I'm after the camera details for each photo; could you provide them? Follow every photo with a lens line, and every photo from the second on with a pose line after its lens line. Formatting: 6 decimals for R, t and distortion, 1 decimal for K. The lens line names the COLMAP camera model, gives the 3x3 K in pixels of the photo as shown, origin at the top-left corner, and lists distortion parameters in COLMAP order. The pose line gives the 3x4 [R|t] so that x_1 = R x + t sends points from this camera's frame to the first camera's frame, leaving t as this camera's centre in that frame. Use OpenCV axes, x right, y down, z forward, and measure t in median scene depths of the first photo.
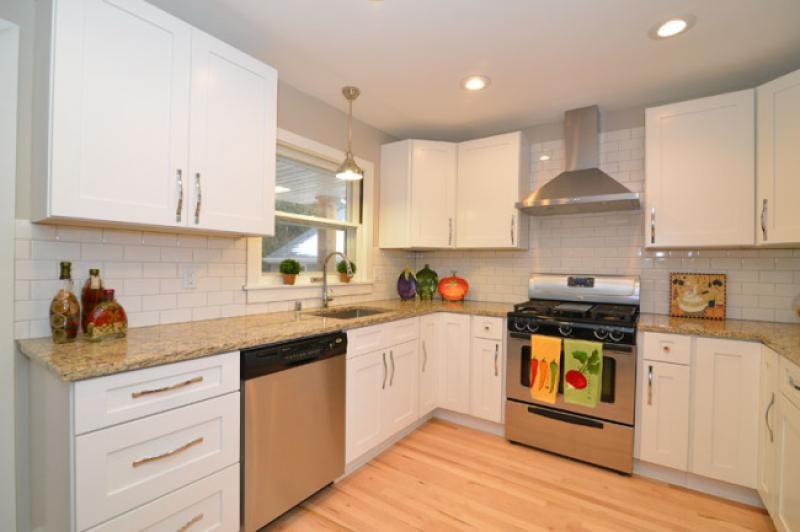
lens RADIAL K [[363.8, 0, 399.8], [0, 363.8, 265.6], [0, 0, 1]] dist [-0.009339, 0.001843]
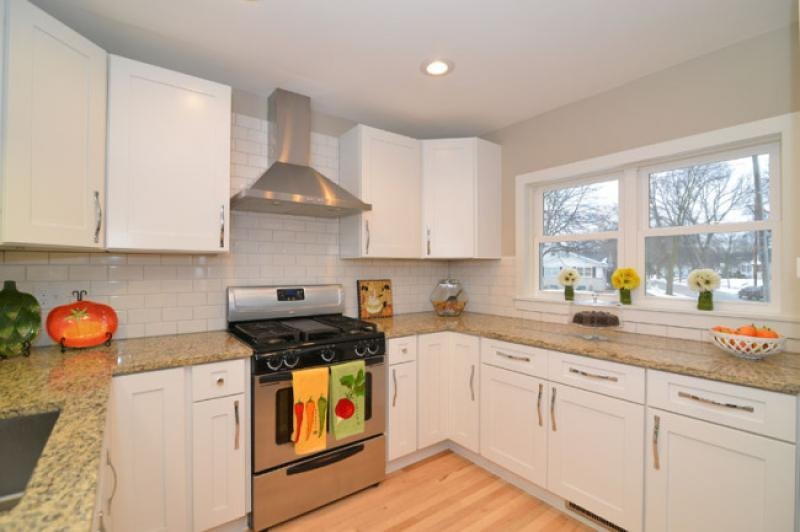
lens RADIAL K [[363.8, 0, 405.7], [0, 363.8, 267.8], [0, 0, 1]] dist [-0.009339, 0.001843]
pose [[0.320973, -0.013764, 0.946988, -0.269609], [0.000865, 0.999898, 0.014240, -0.035002], [-0.947088, -0.003751, 0.320952, 0.537838]]
